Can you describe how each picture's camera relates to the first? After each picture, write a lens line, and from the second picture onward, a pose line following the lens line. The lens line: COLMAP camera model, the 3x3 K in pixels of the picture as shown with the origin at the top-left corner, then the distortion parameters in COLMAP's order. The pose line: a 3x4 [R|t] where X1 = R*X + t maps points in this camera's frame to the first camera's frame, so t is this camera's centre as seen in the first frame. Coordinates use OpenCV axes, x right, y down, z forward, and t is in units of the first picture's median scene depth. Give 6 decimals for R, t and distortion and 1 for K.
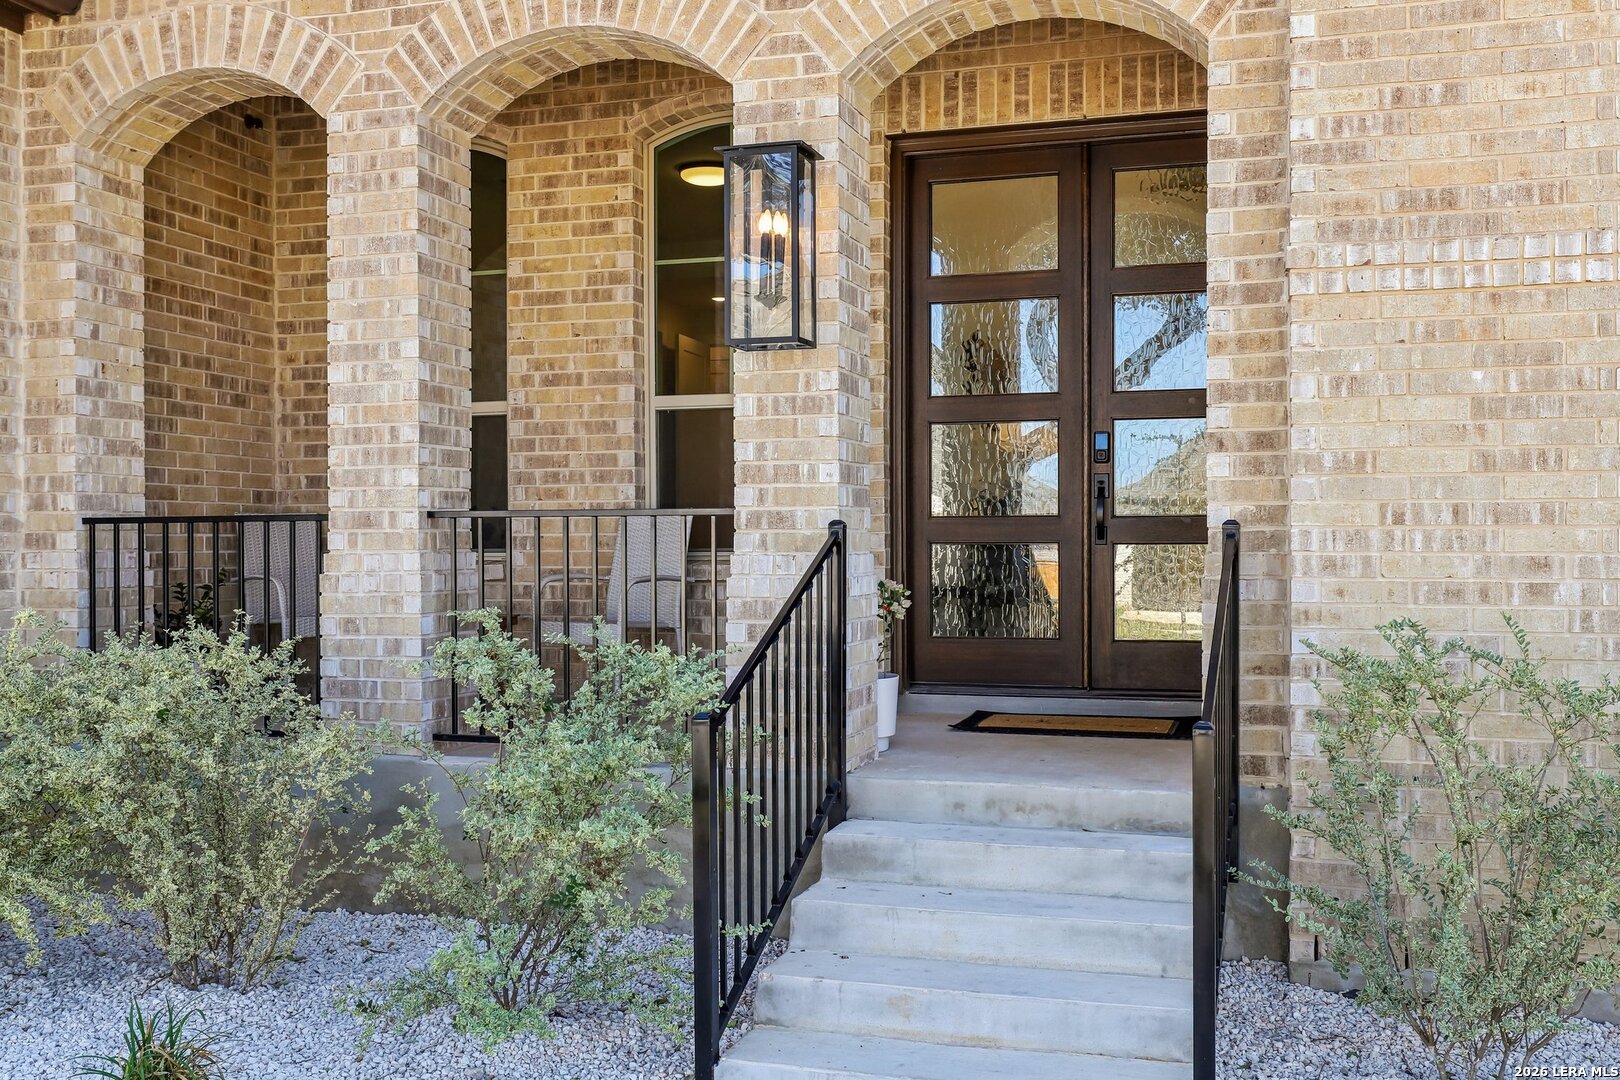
lens RADIAL K [[1550.1, 0, 805.0], [0, 1550.1, 533.9], [0, 0, 1]] dist [-0.009509, 0.000000]
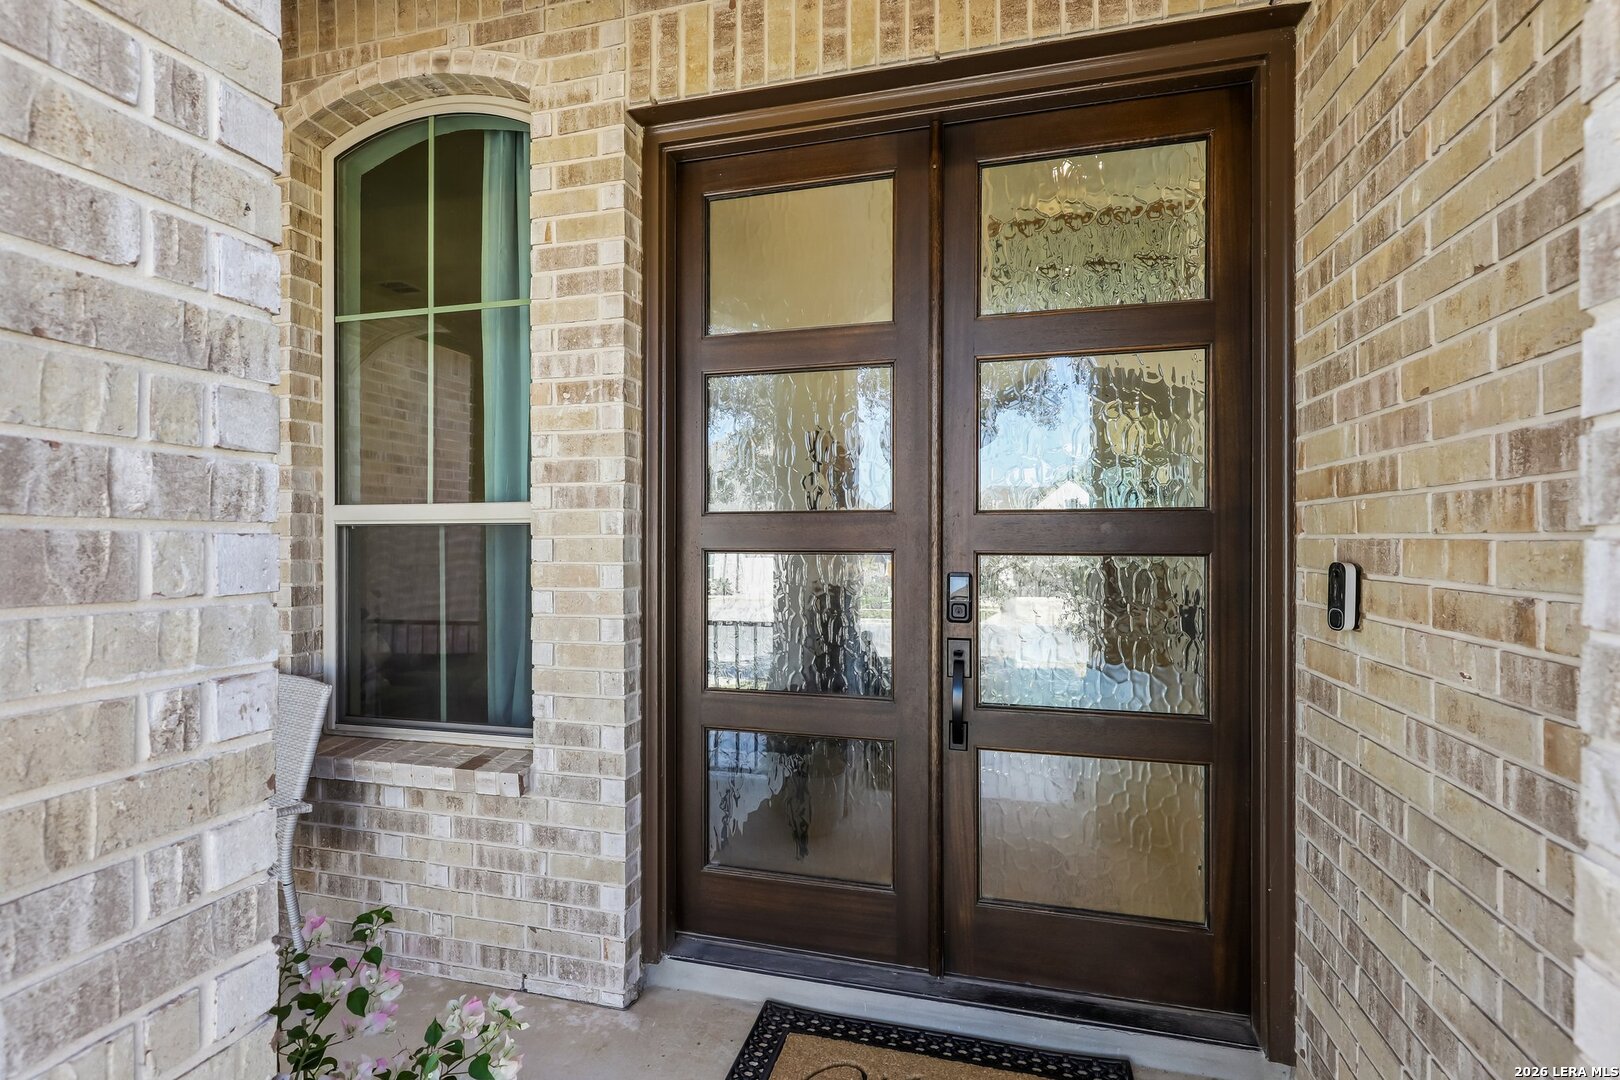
lens RADIAL K [[750.5, 0, 817.2], [0, 750.5, 539.1], [0, 0, 1]] dist [0.003228, -0.000009]
pose [[0.998240, 0.003440, 0.059196, 0.113708], [-0.002948, 0.999960, -0.008403, -0.076775], [-0.059222, 0.008213, 0.998211, 0.689957]]
